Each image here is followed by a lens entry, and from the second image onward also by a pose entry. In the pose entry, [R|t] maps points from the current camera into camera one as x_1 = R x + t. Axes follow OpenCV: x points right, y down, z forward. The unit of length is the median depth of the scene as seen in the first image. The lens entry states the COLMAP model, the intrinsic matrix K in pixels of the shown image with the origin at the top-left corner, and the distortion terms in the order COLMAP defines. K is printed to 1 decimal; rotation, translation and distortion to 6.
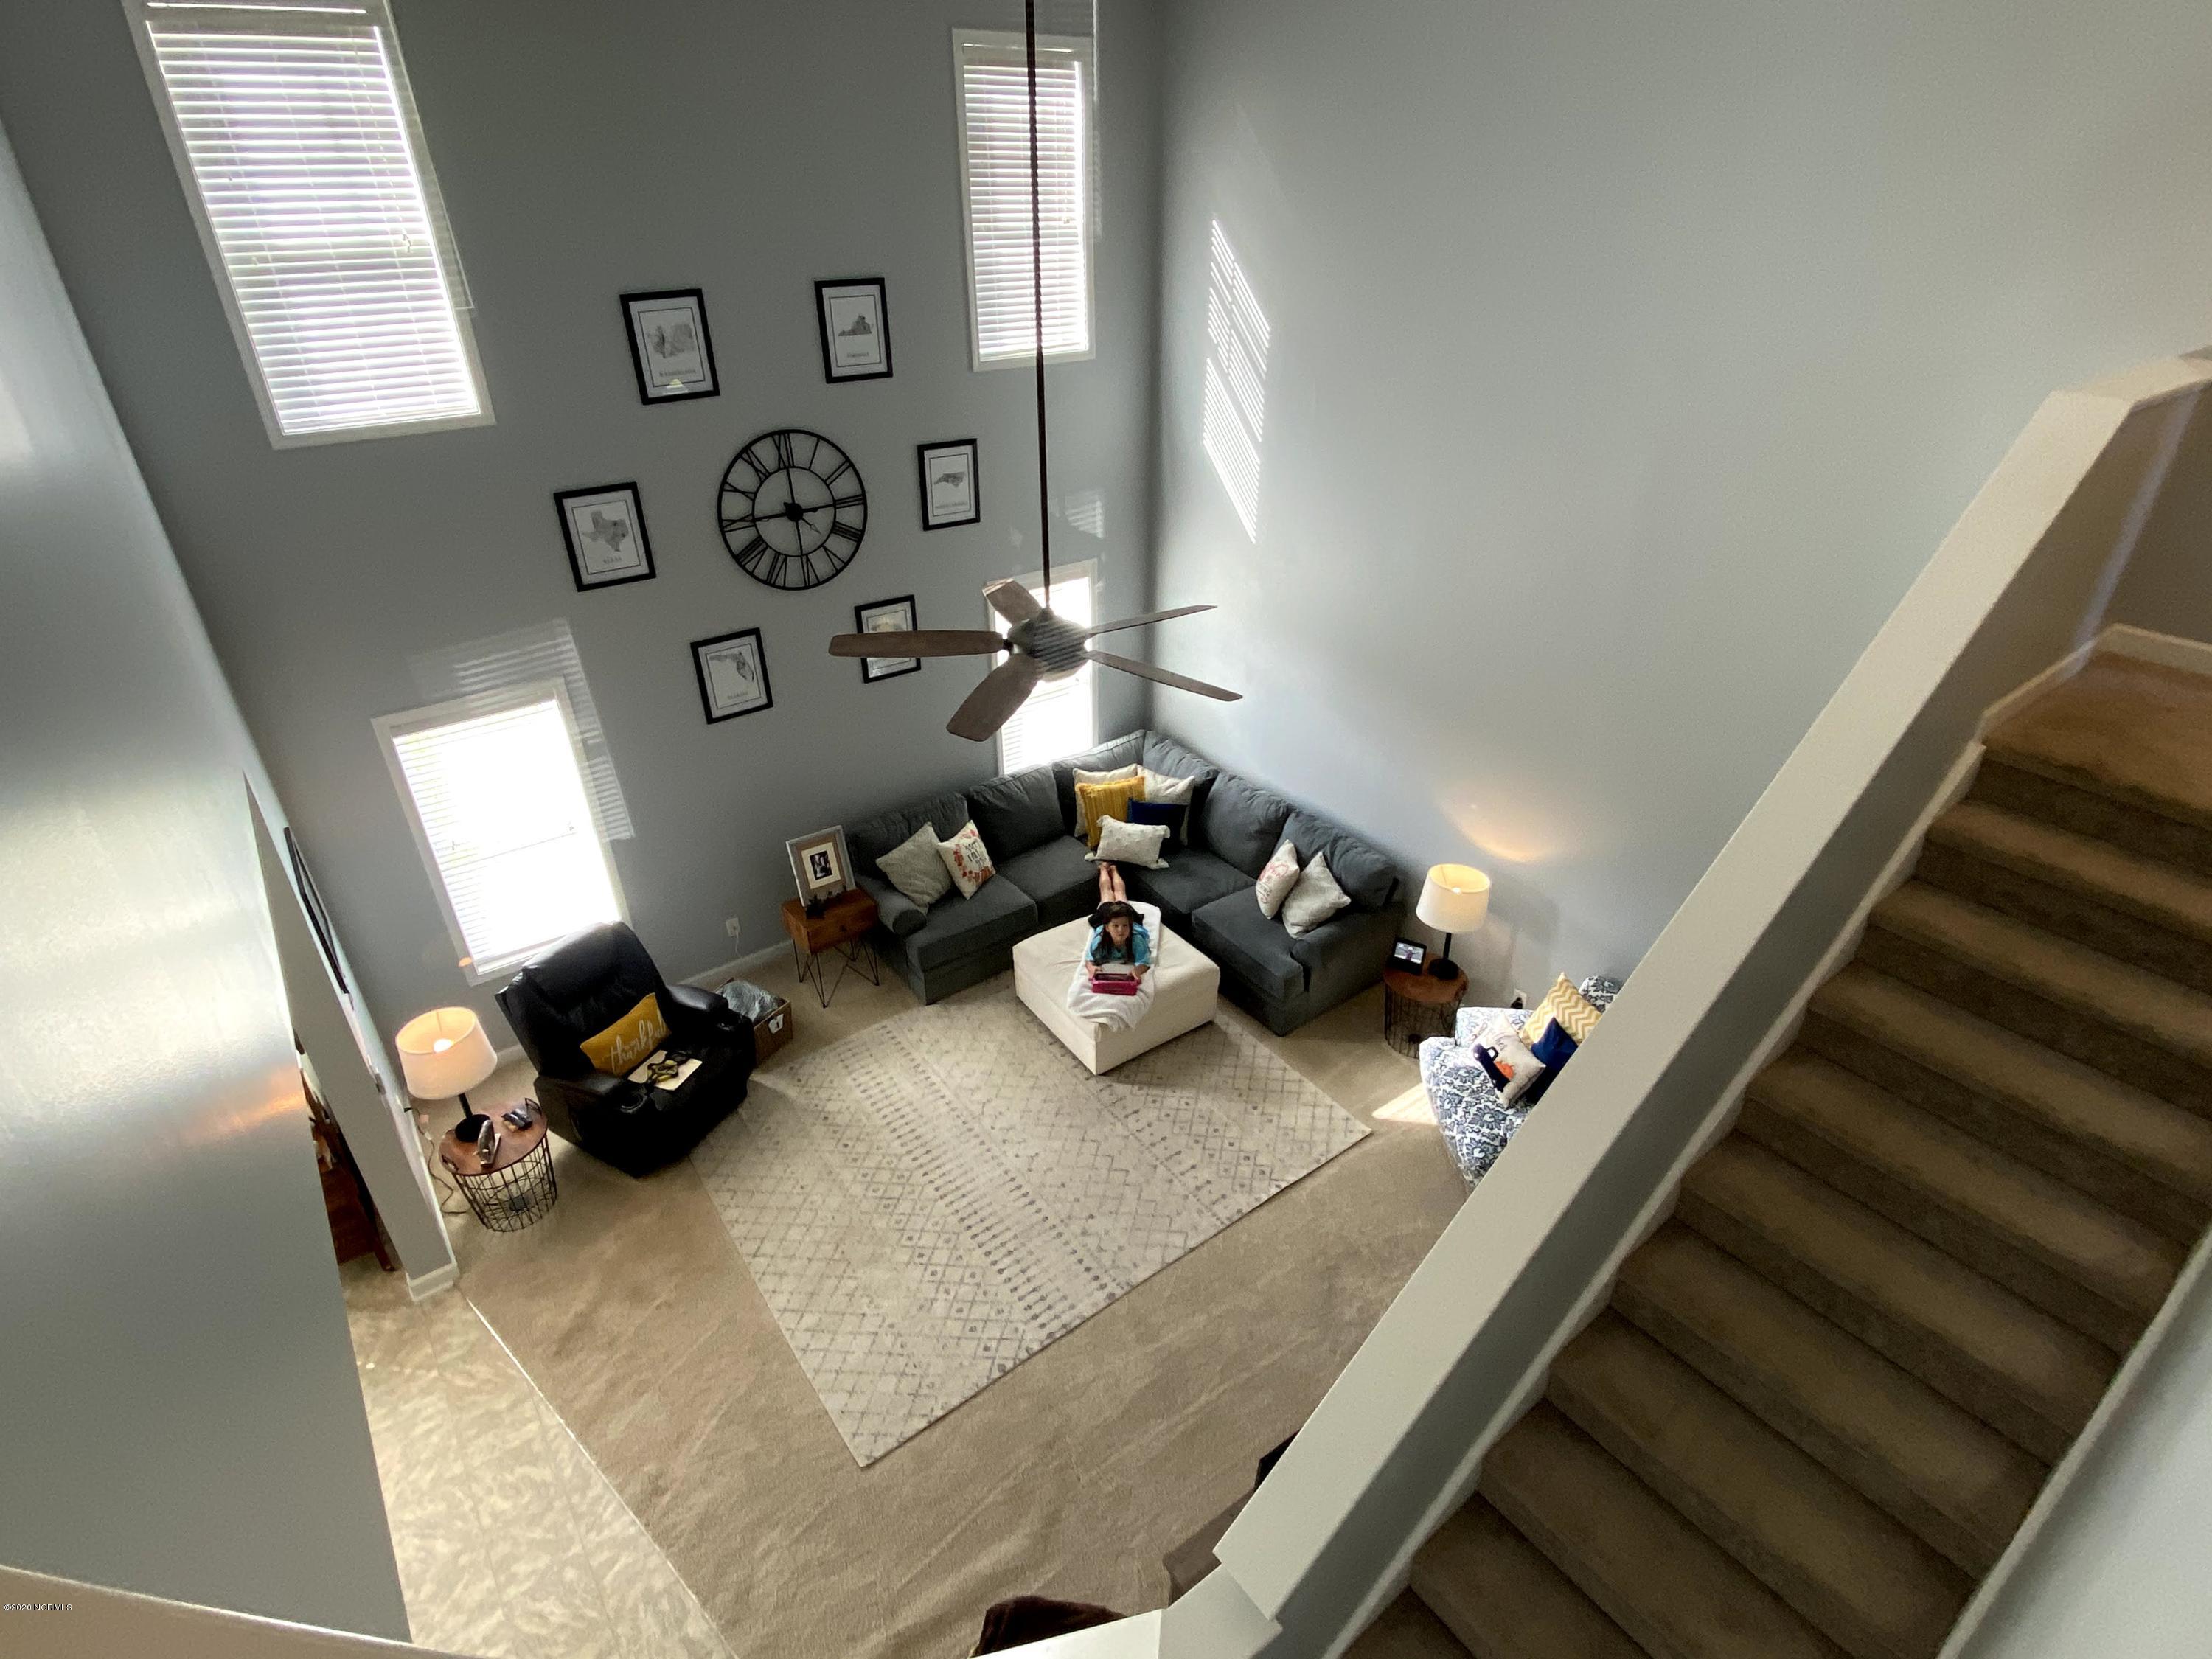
lens RADIAL K [[1114.5, 0, 1103.8], [0, 1114.5, 826.9], [0, 0, 1]] dist [0.071029, -0.054298]
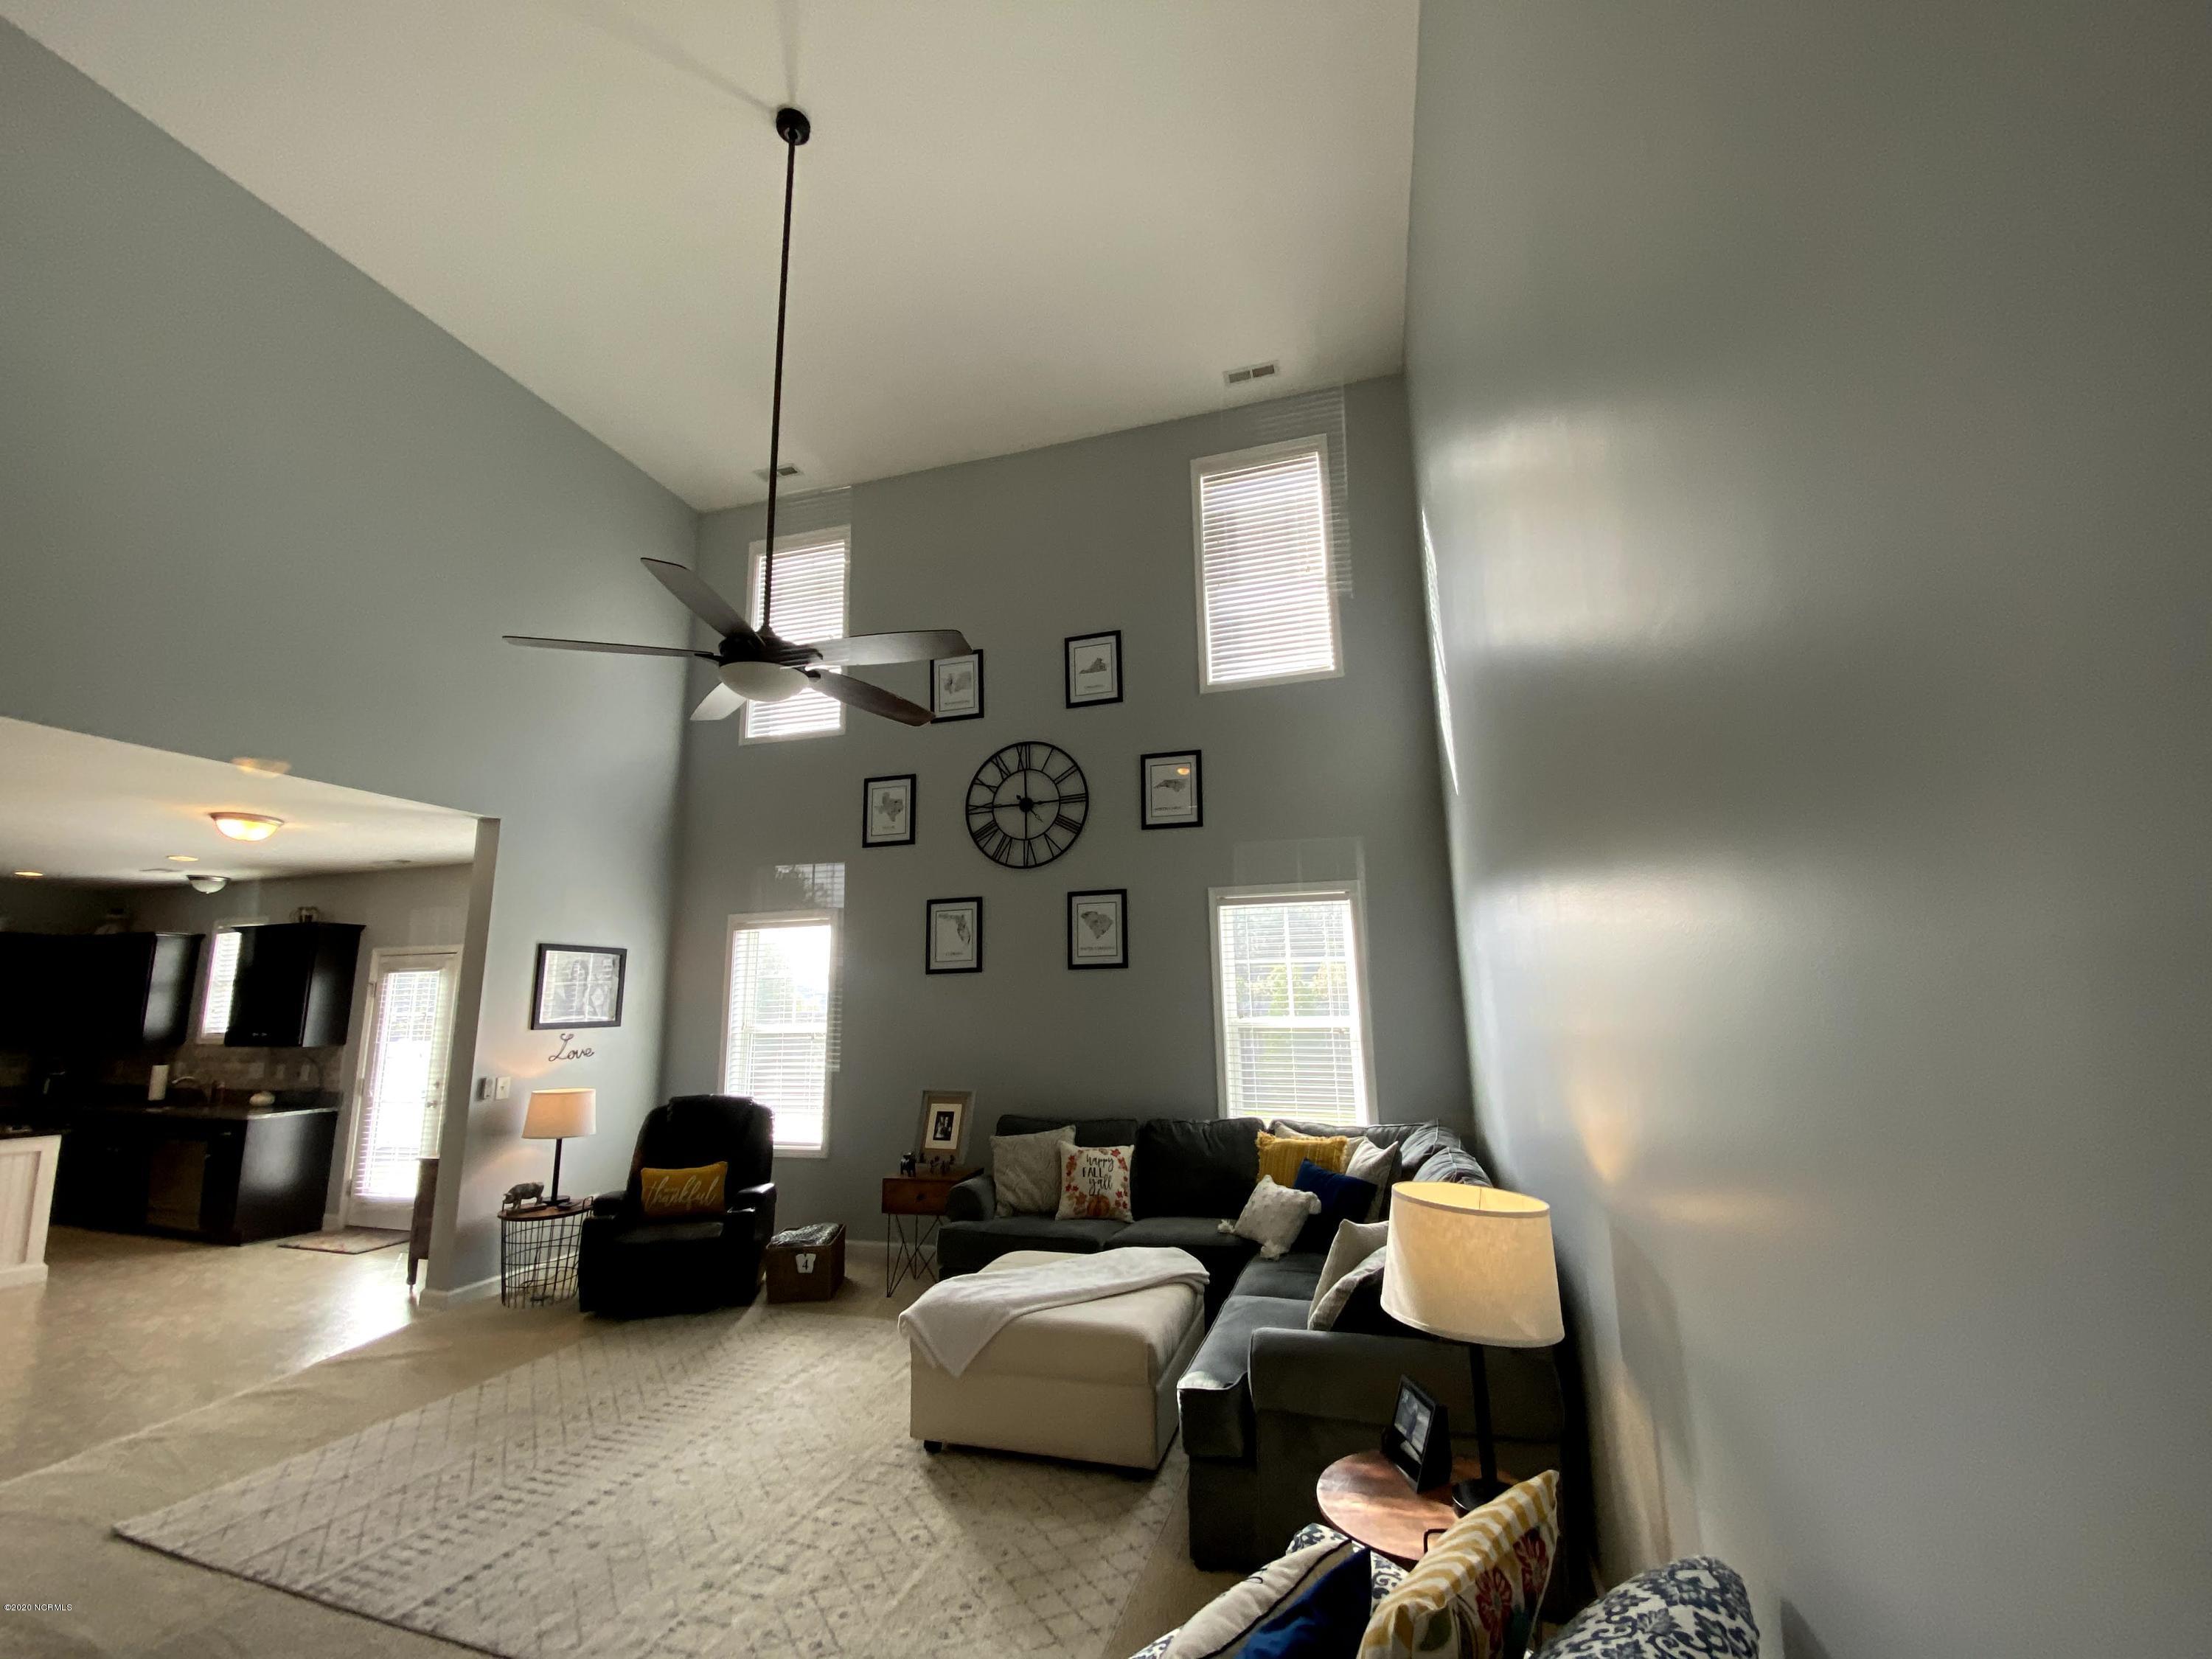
lens RADIAL K [[888.7, 0, 1108.8], [0, 888.7, 808.4], [0, 0, 1]] dist [0.000811, -0.012729]
pose [[0.599546, -0.181947, -0.779384, 0.515759], [-0.389243, 0.784599, -0.482592, 0.144916], [0.699310, 0.592706, 0.399581, 0.695224]]
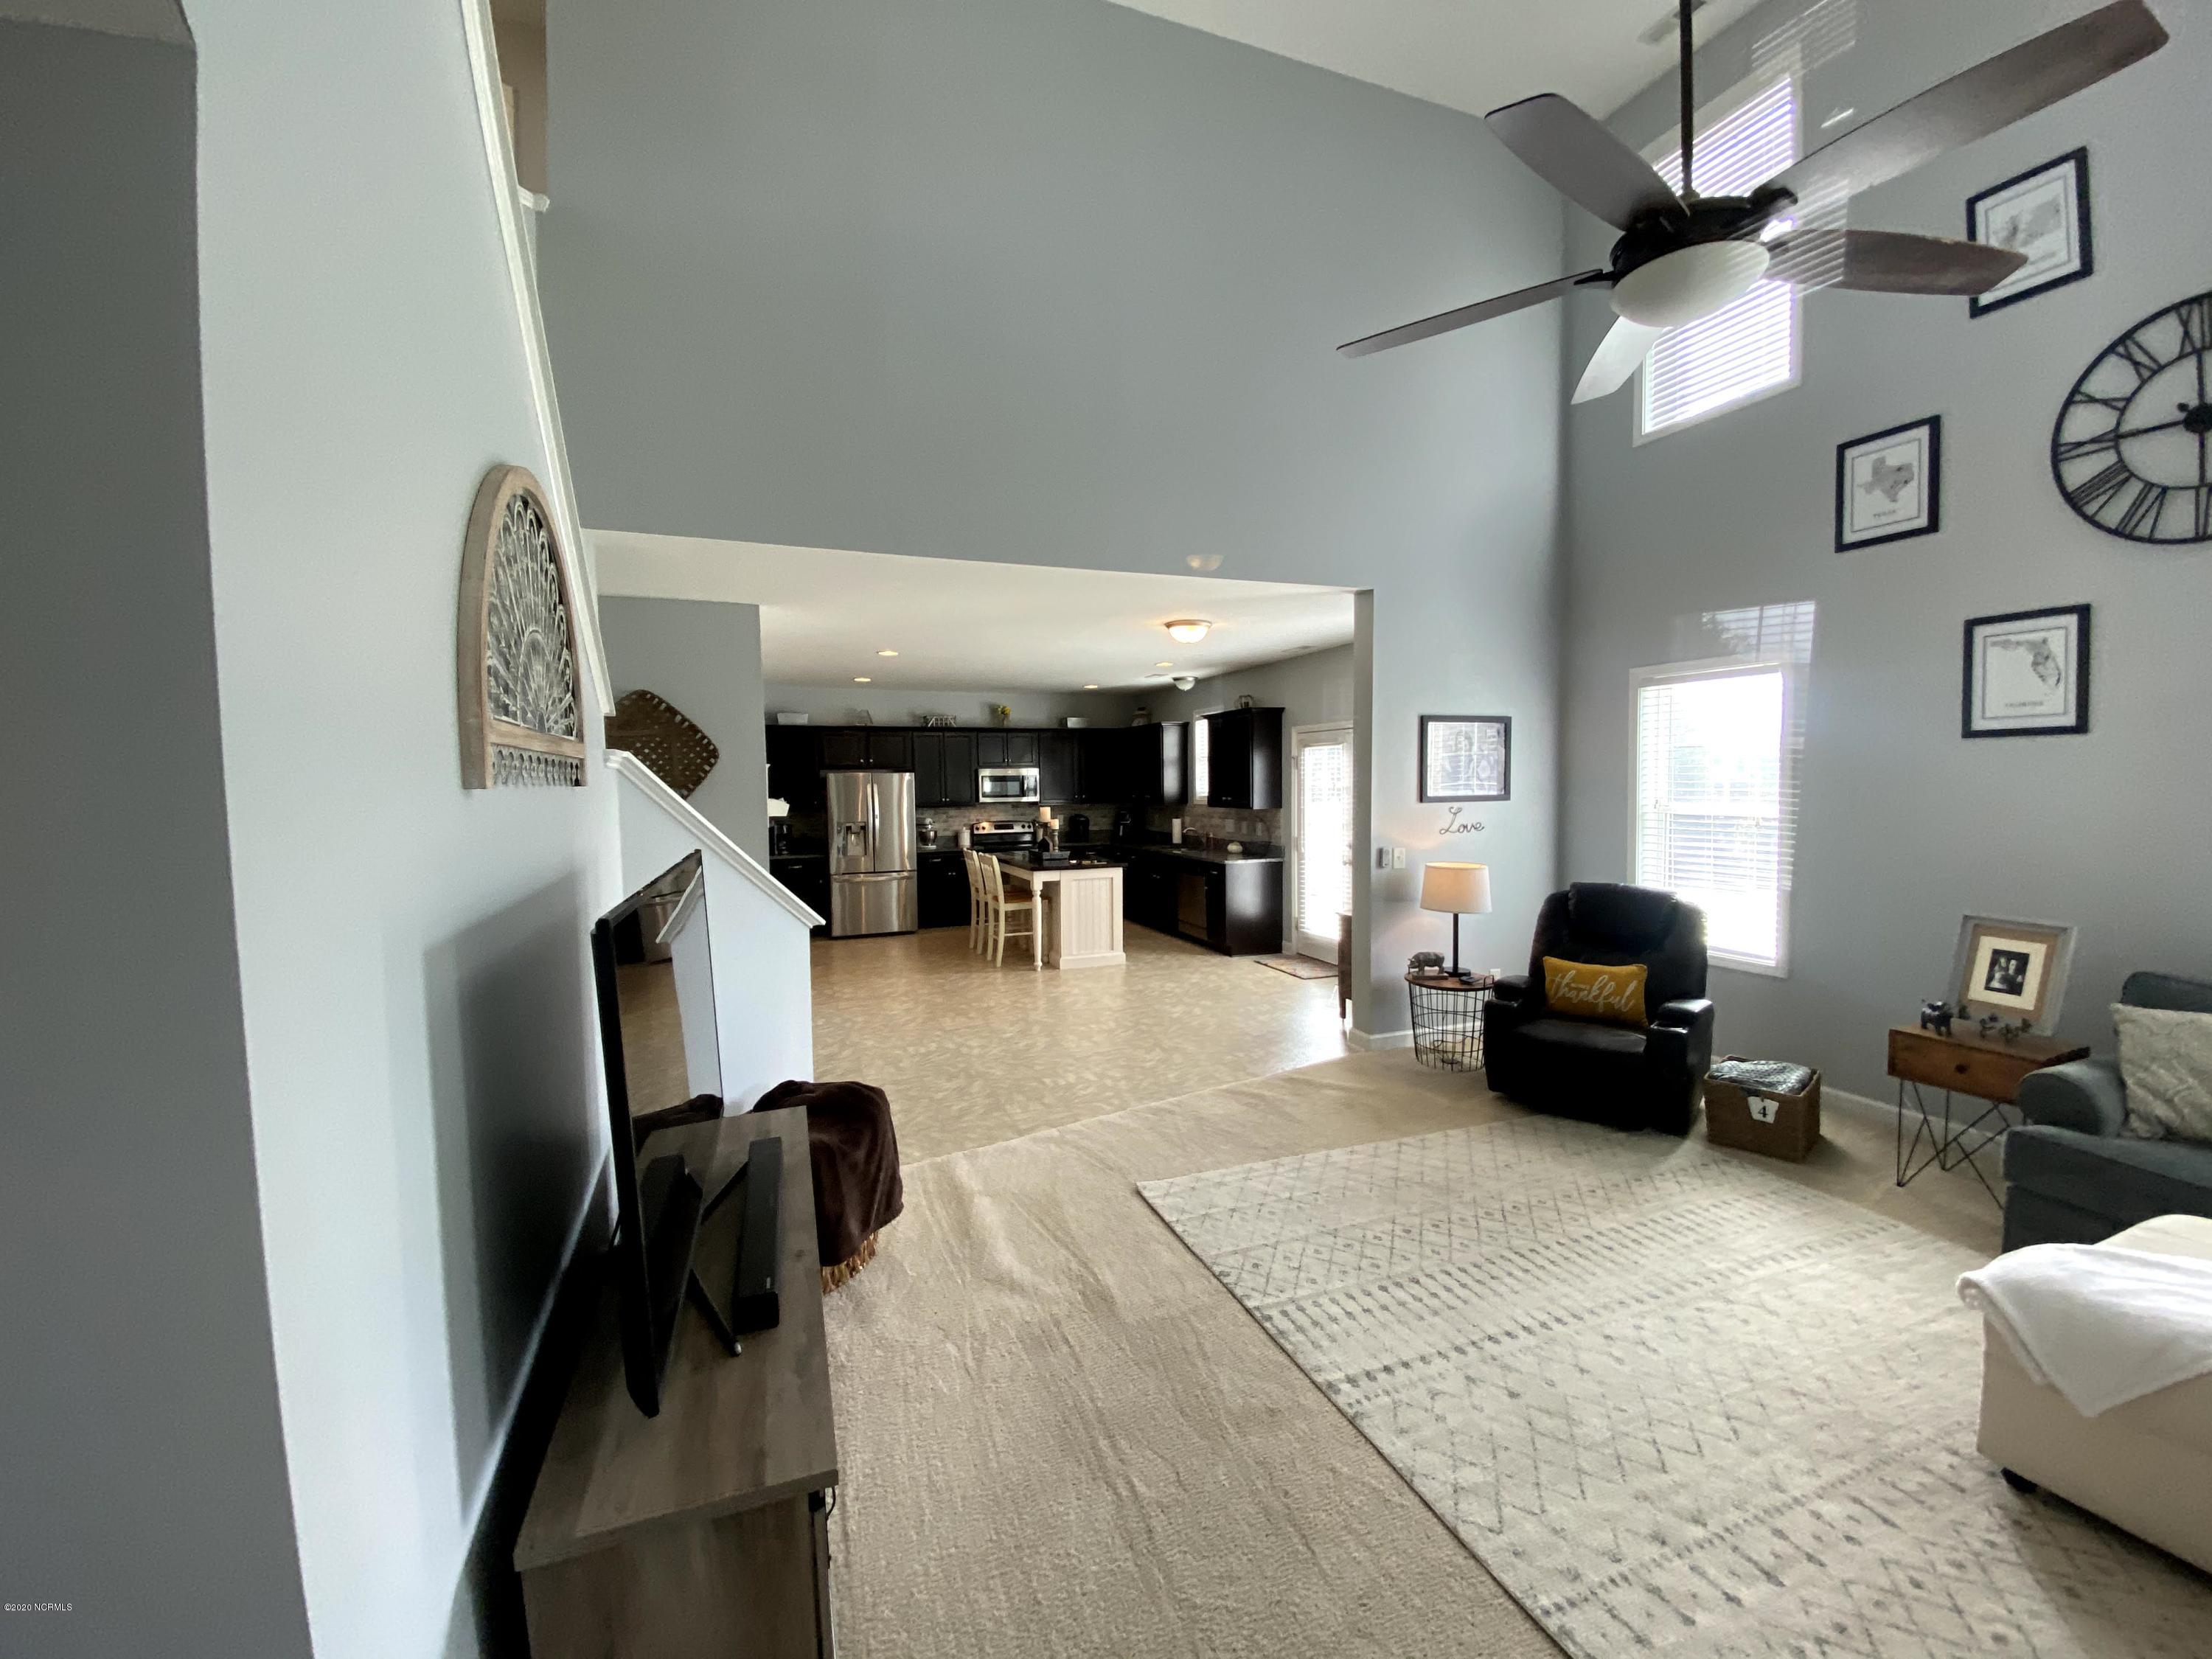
lens RADIAL K [[888.2, 0, 1083.2], [0, 888.2, 830.1], [0, 0, 1]] dist [-0.001662, -0.012622]
pose [[-0.291498, 0.057327, -0.954852, 0.374691], [-0.474693, 0.857953, 0.196424, 0.124189], [0.830479, 0.510519, -0.222878, 0.709802]]
